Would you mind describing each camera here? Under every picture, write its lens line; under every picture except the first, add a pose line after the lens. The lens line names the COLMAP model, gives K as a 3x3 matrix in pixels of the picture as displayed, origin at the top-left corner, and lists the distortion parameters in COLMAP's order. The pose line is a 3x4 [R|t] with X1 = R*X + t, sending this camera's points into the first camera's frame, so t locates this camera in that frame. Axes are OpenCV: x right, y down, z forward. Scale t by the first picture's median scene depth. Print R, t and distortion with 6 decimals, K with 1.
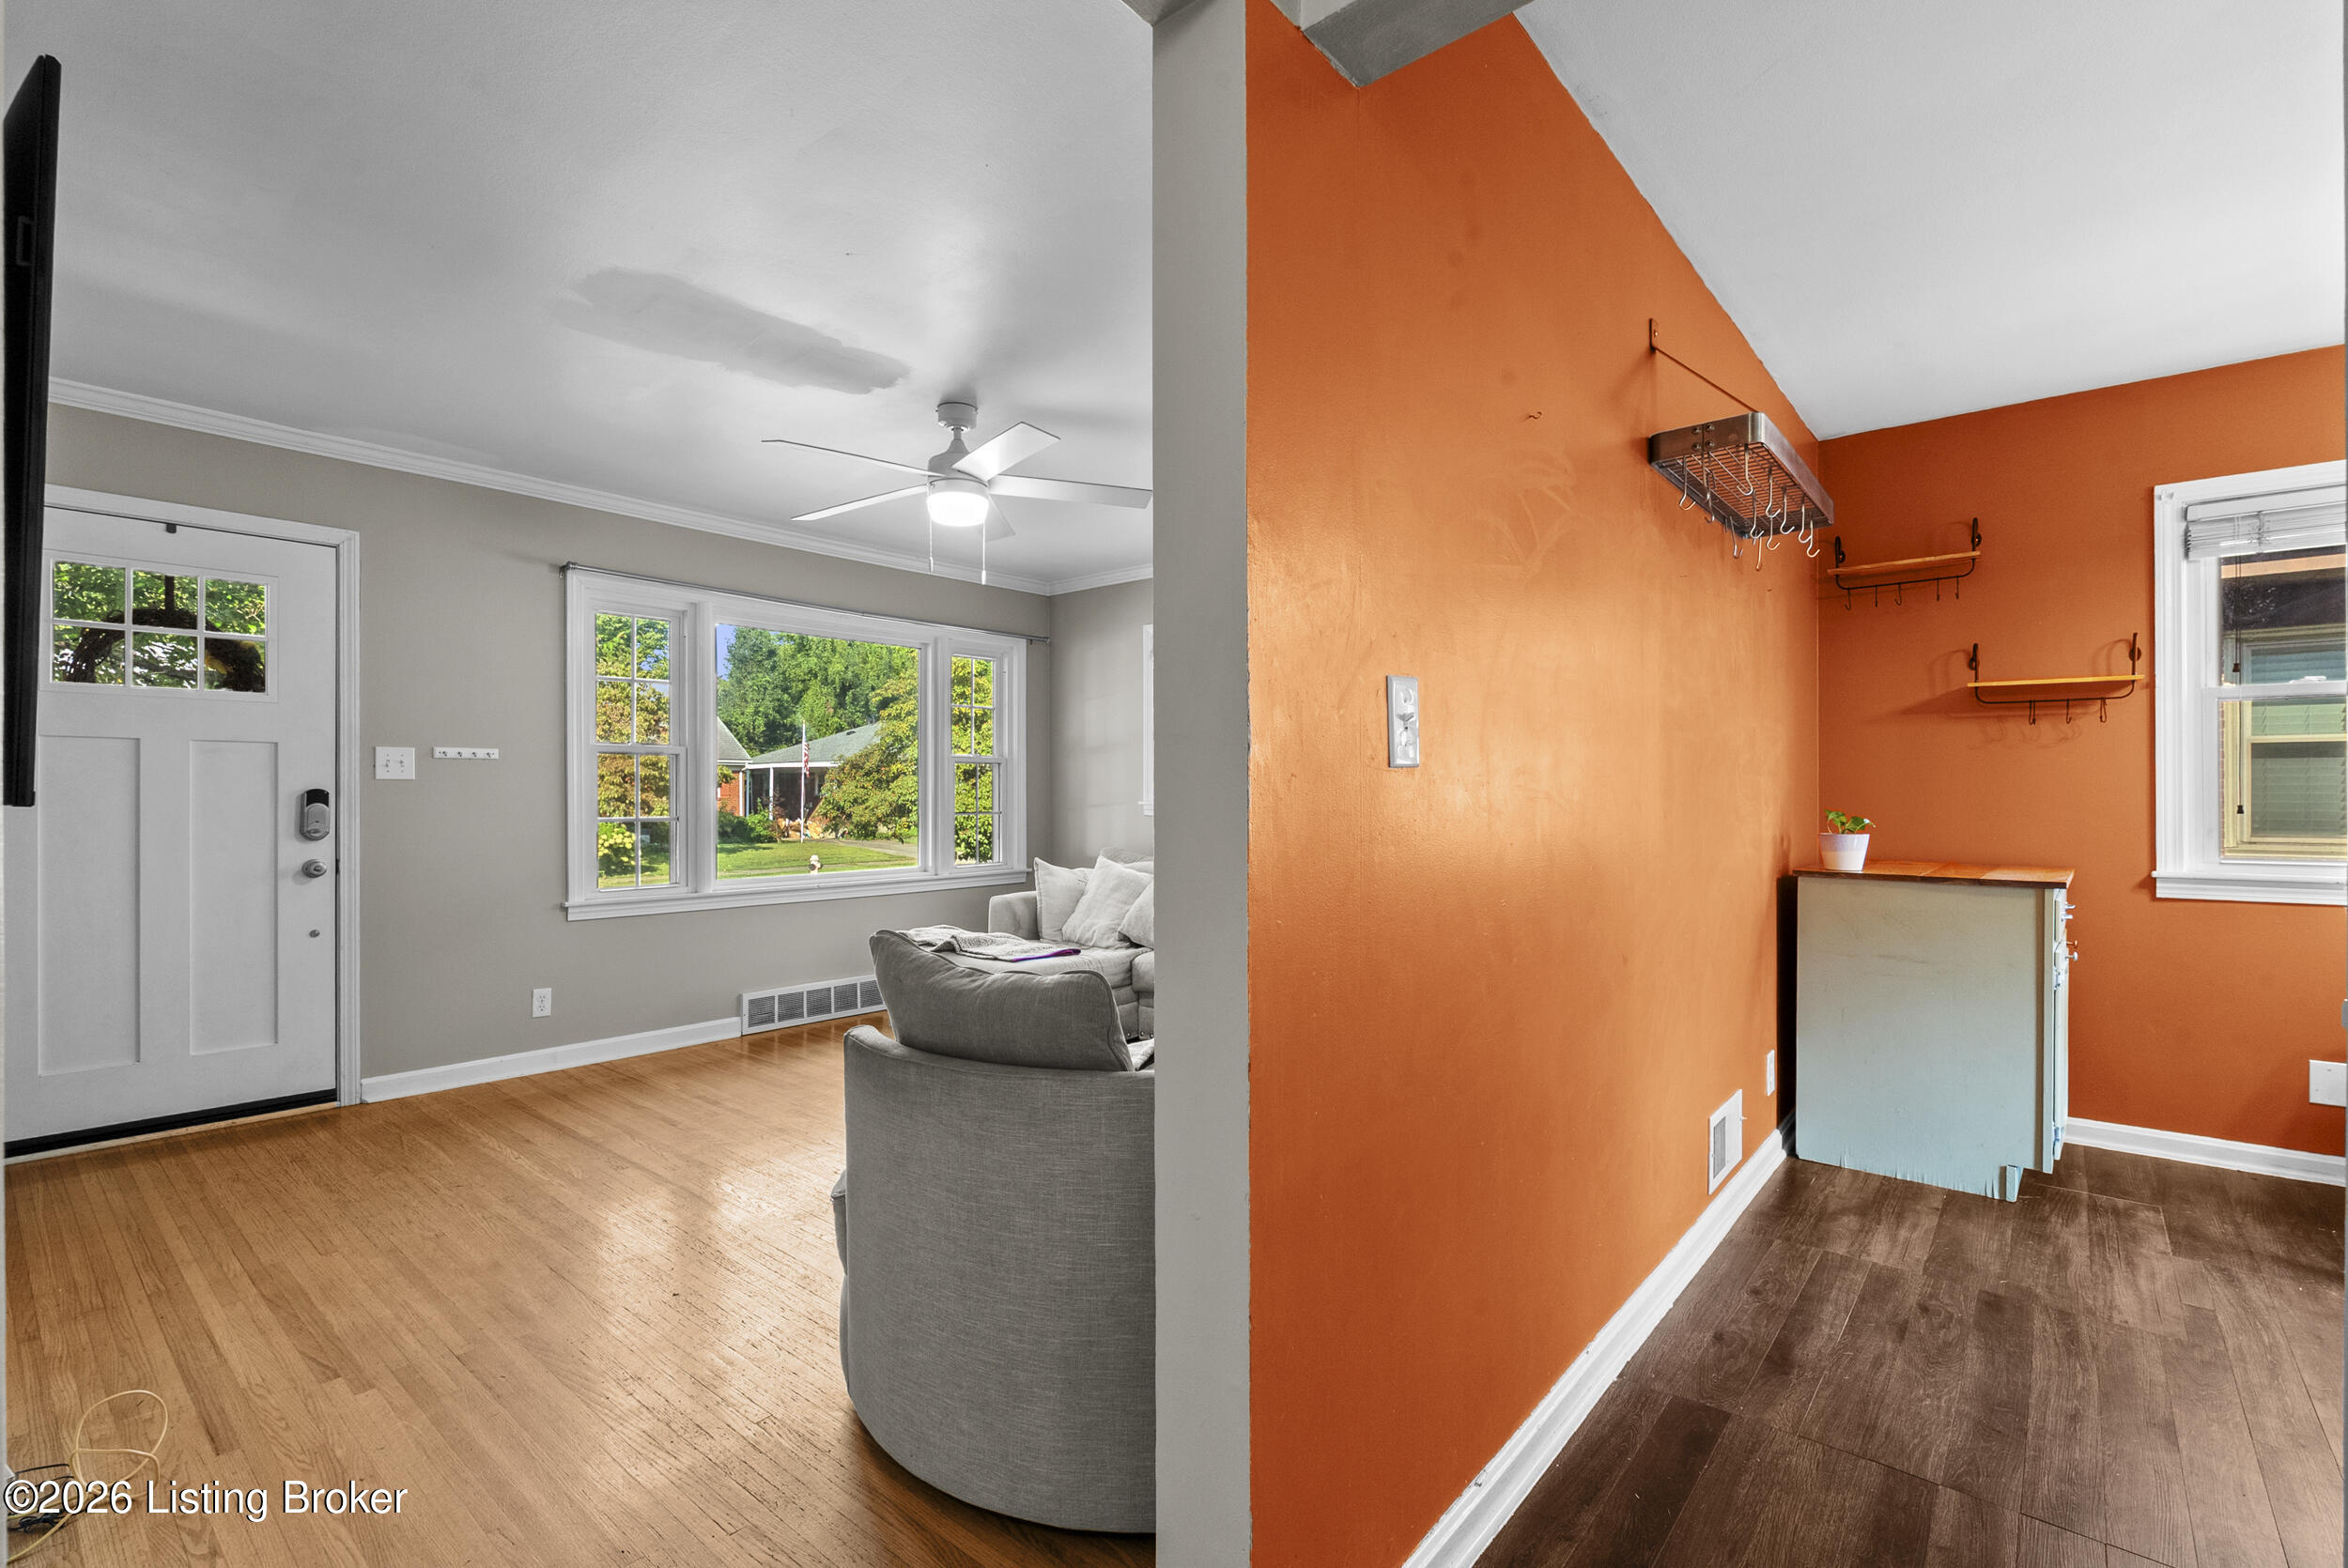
lens RADIAL K [[1065.2, 0, 1166.9], [0, 1065.2, 785.5], [0, 0, 1]] dist [-0.003911, -0.000497]
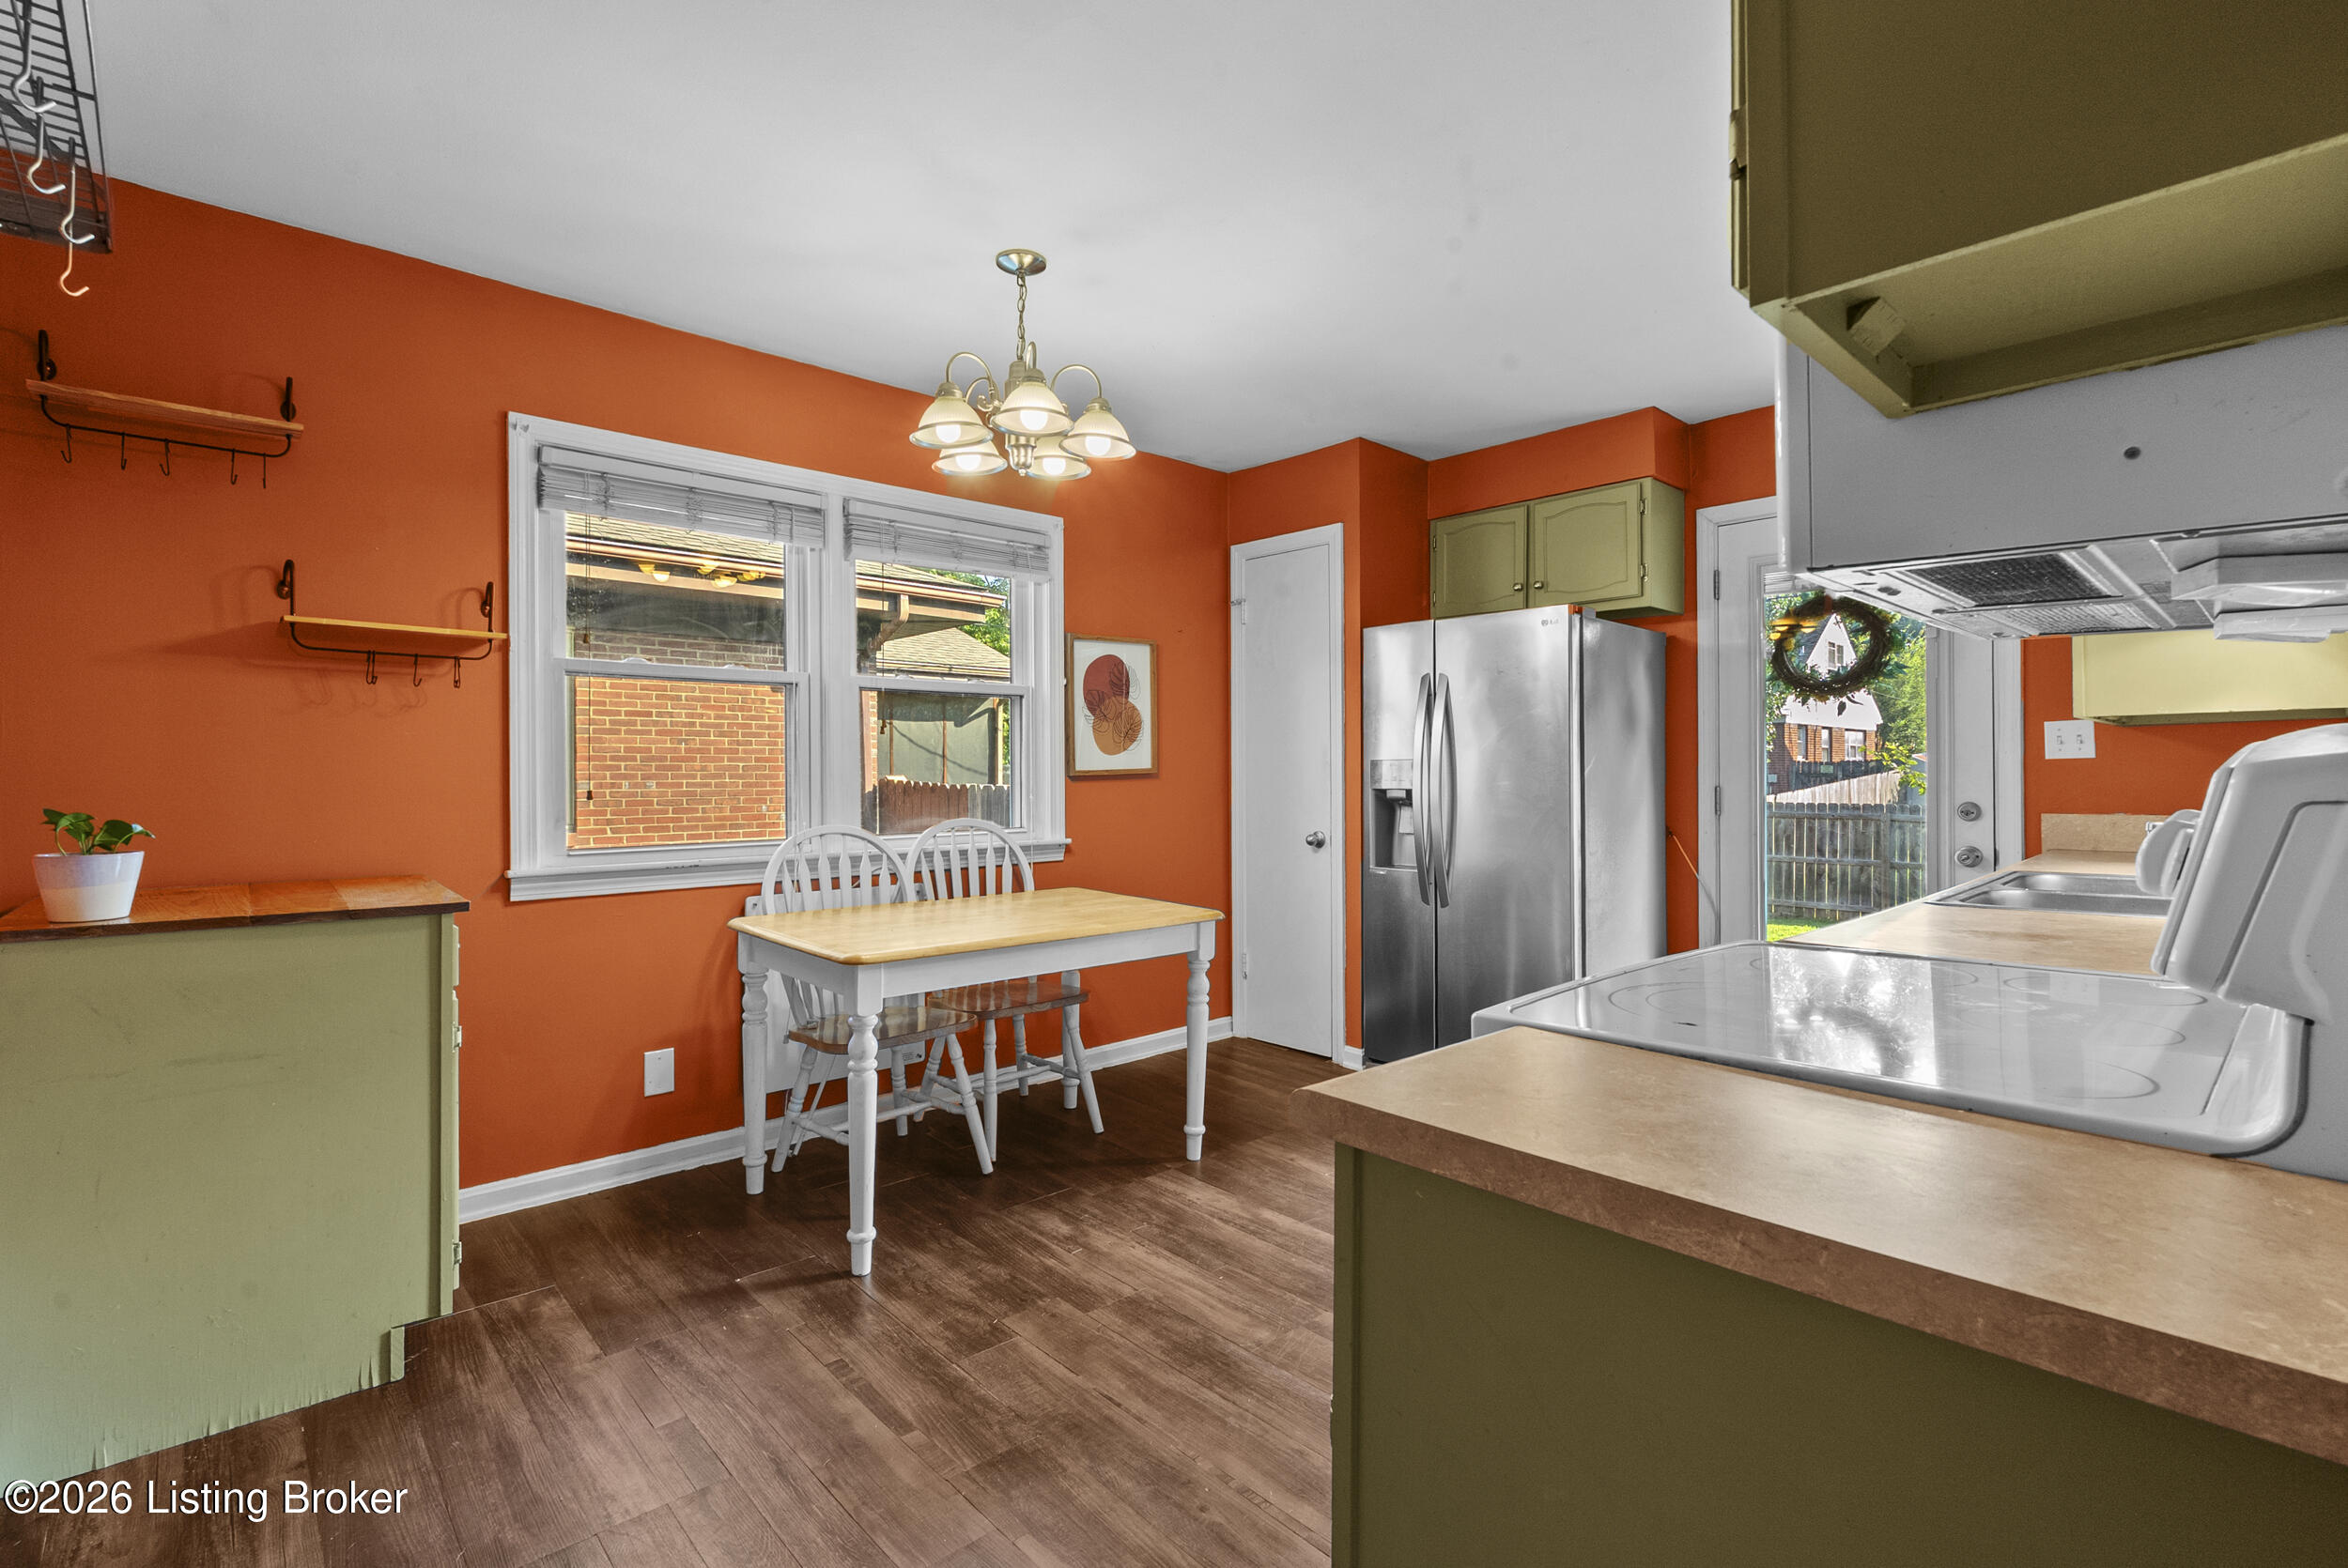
lens RADIAL K [[1065.2, 0, 1166.3], [0, 1065.2, 773.9], [0, 0, 1]] dist [-0.003911, -0.000497]
pose [[0.121501, -0.001226, 0.992591, 0.159980], [-0.007366, 0.999971, 0.002137, -0.001001], [-0.992564, -0.007571, 0.121488, 0.381123]]
